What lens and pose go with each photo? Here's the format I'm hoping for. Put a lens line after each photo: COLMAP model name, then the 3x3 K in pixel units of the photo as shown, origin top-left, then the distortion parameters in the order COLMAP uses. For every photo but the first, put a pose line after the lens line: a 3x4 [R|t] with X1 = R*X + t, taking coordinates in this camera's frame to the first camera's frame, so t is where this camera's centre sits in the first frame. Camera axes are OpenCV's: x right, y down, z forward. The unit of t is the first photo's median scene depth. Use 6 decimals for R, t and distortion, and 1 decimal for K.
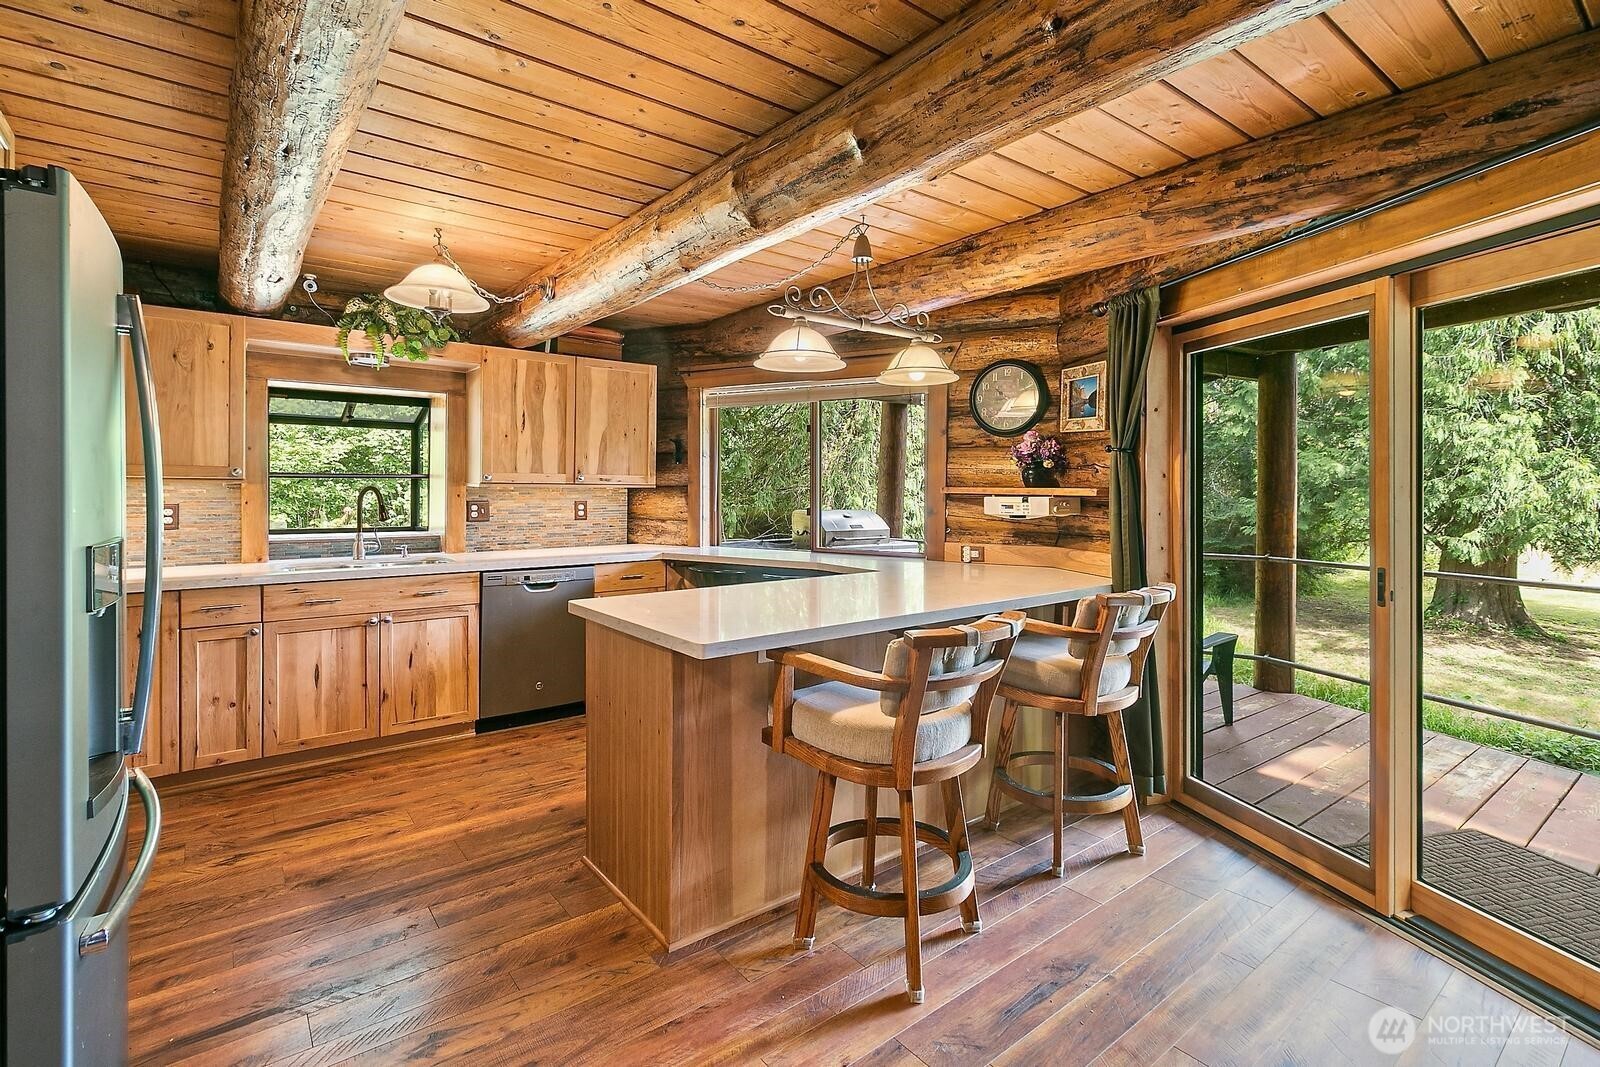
lens RADIAL K [[745.3, 0, 795.5], [0, 745.3, 489.2], [0, 0, 1]] dist [-0.000877, 0.000659]
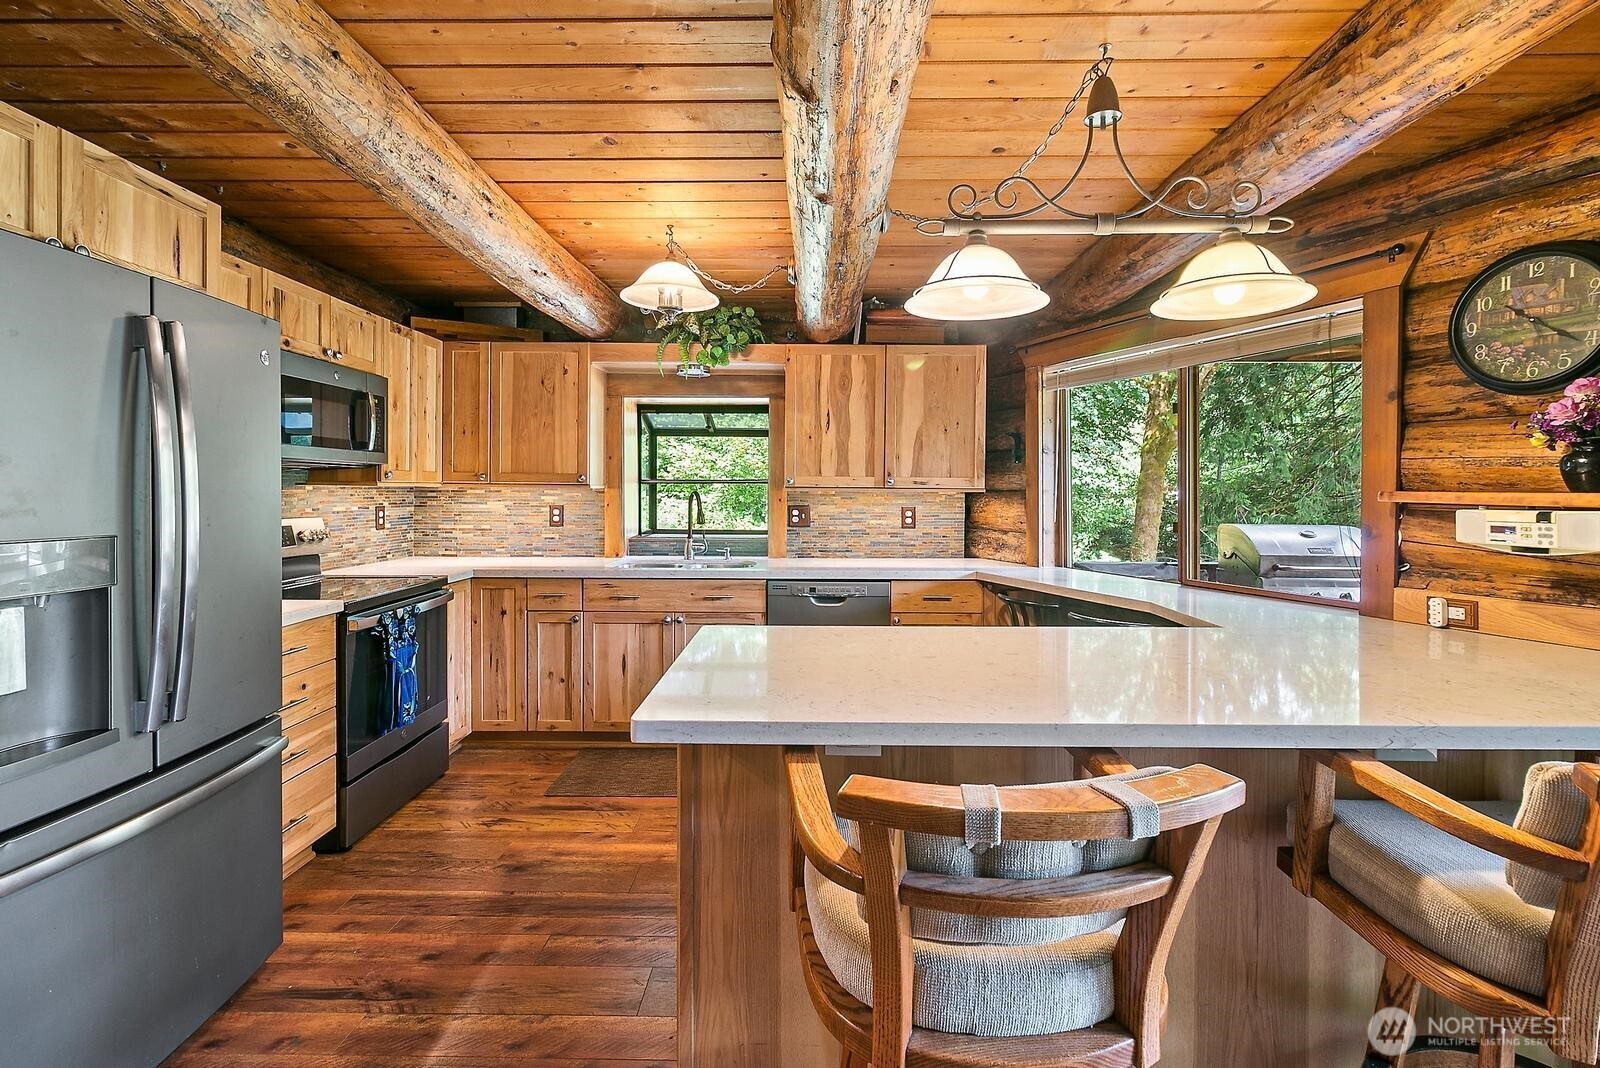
lens RADIAL K [[745.3, 0, 791.7], [0, 745.3, 497.0], [0, 0, 1]] dist [-0.000877, 0.000659]
pose [[0.784381, 0.004506, -0.620263, 0.196783], [-0.001892, 0.999986, 0.004871, -0.000315], [0.620277, -0.002647, 0.784379, 0.266076]]
